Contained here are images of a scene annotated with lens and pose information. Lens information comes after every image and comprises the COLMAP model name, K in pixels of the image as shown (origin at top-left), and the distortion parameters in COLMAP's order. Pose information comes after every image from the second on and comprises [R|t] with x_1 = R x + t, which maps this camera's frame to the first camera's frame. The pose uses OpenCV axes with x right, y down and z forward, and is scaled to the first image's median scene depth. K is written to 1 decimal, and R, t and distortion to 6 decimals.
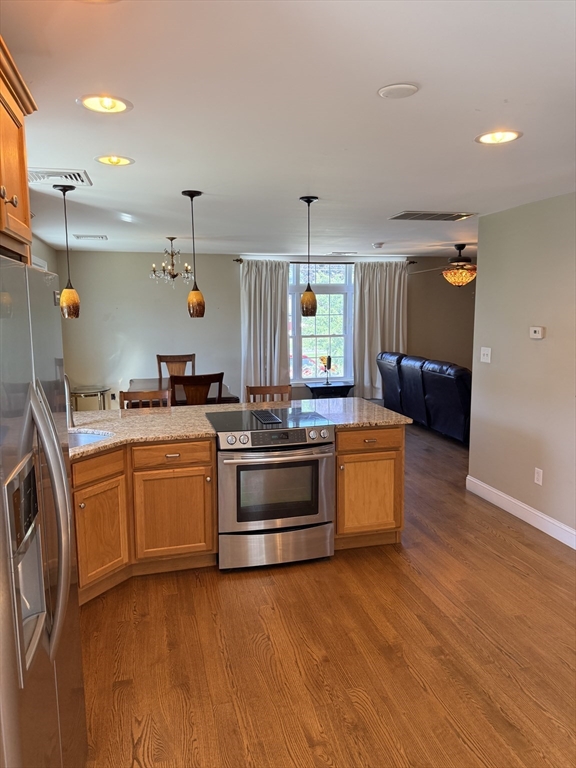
lens RADIAL K [[542.4, 0, 285.4], [0, 542.4, 379.0], [0, 0, 1]] dist [0.080482, -0.097706]
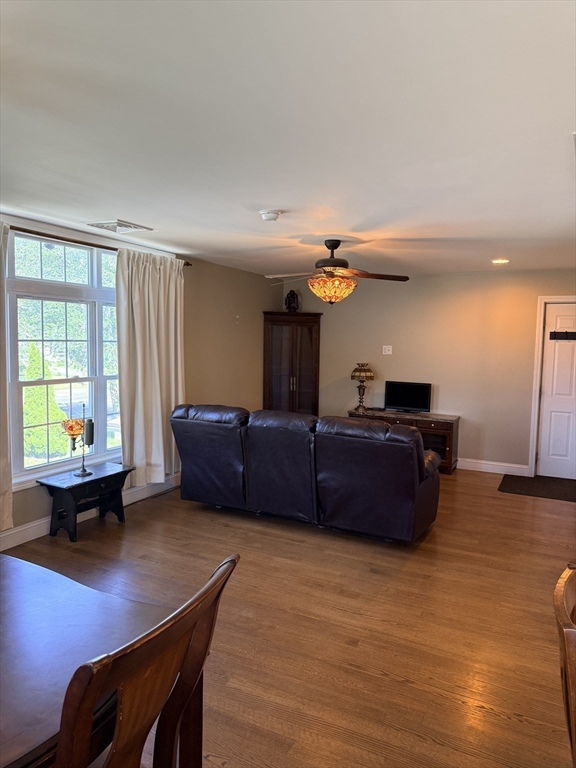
lens RADIAL K [[542.4, 0, 285.7], [0, 542.4, 382.0], [0, 0, 1]] dist [0.080482, -0.097706]
pose [[0.669672, -0.038497, 0.741659, -0.281563], [0.074244, 0.997123, -0.015280, -0.086325], [-0.738937, 0.065296, 0.670603, 0.776688]]
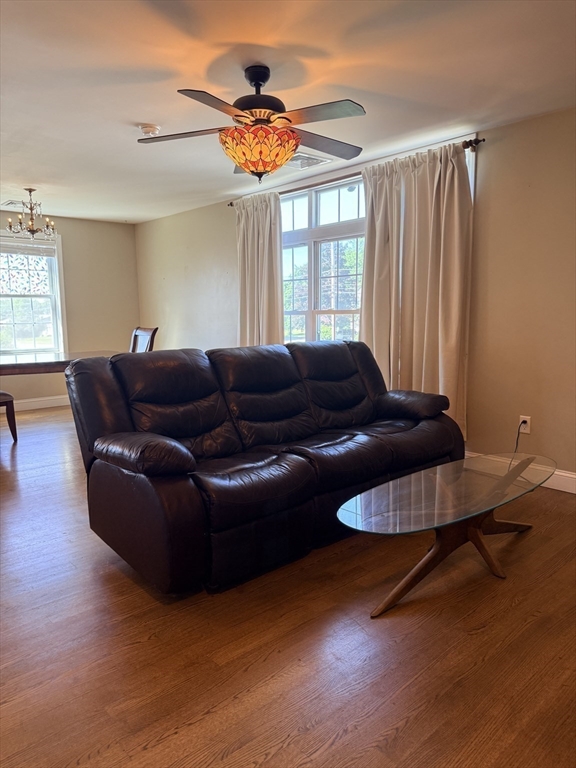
lens RADIAL K [[542.4, 0, 269.7], [0, 542.4, 379.9], [0, 0, 1]] dist [0.080482, -0.097706]
pose [[0.443197, 0.118966, -0.888495, 0.892655], [-0.116782, 0.990370, 0.074354, -0.066814], [0.888785, 0.070807, 0.452822, 1.070924]]
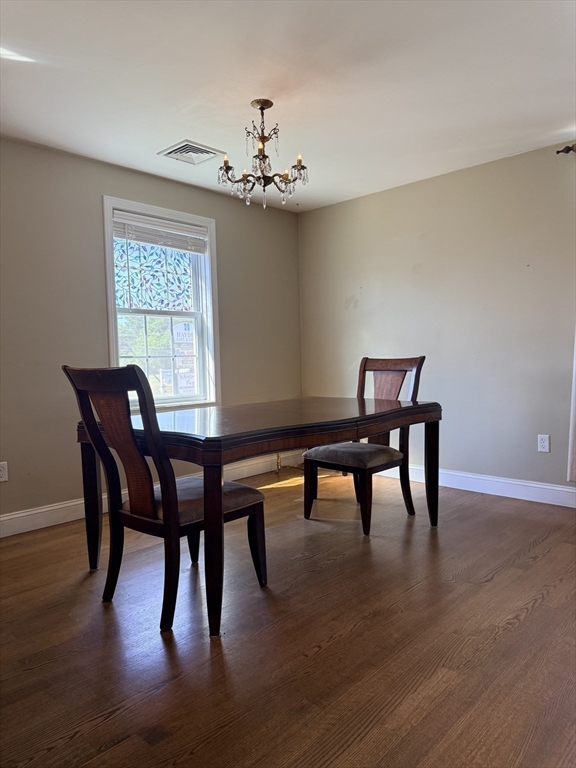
lens RADIAL K [[542.4, 0, 299.8], [0, 542.4, 390.4], [0, 0, 1]] dist [0.080482, -0.097706]
pose [[0.532795, 0.051271, -0.844690, 0.269693], [-0.097997, 0.995186, -0.001407, -0.004340], [0.840551, 0.083527, 0.535254, 0.880937]]
